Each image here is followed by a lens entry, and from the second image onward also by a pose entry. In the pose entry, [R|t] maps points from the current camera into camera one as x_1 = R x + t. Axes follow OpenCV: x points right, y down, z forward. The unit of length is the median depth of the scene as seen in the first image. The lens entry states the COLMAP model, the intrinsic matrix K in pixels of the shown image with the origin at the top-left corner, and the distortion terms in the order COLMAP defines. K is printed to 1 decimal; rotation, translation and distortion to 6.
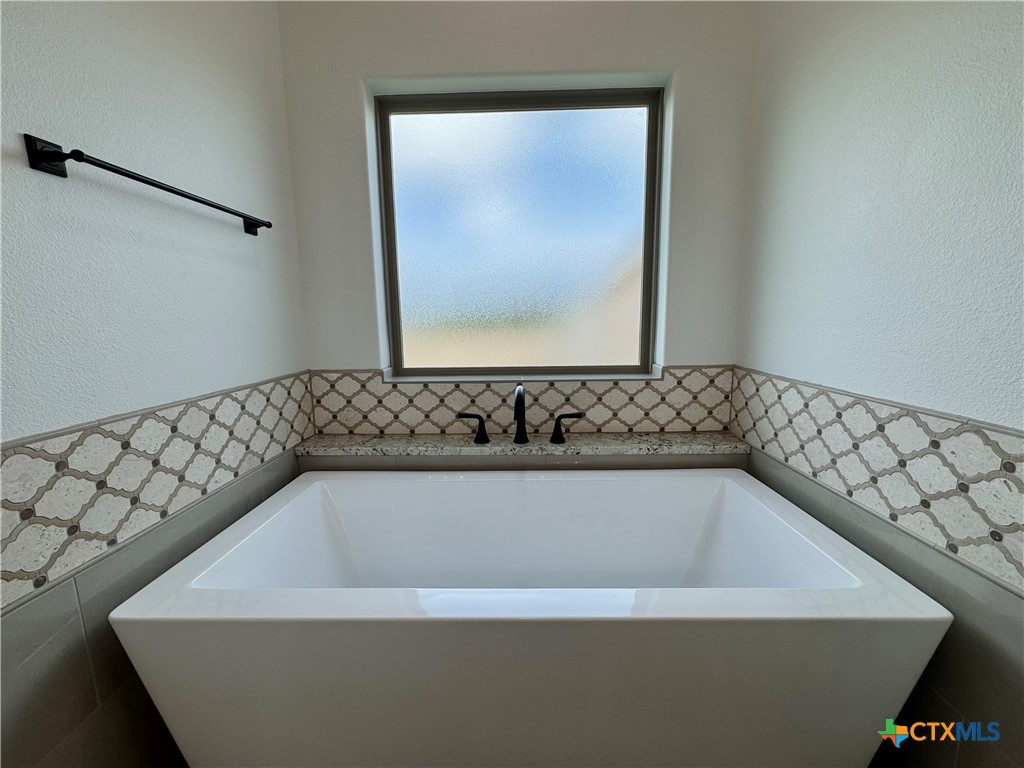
lens RADIAL K [[408.1, 0, 511.5], [0, 408.1, 384.2], [0, 0, 1]] dist [-0.003014, 0.000205]
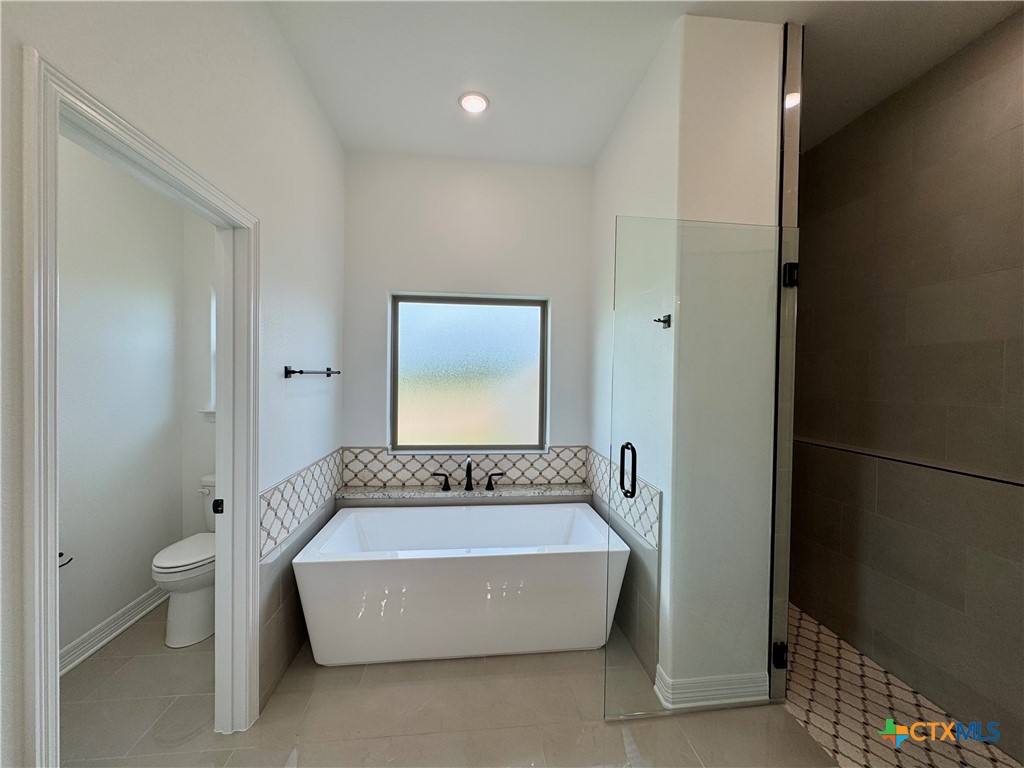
lens RADIAL K [[408.1, 0, 511.5], [0, 408.1, 384.2], [0, 0, 1]] dist [-0.003014, 0.000205]
pose [[0.991564, 0.025517, 0.127084, -0.028745], [-0.007229, 0.989792, -0.142335, -0.057522], [-0.129418, 0.140216, 0.981626, -0.788741]]
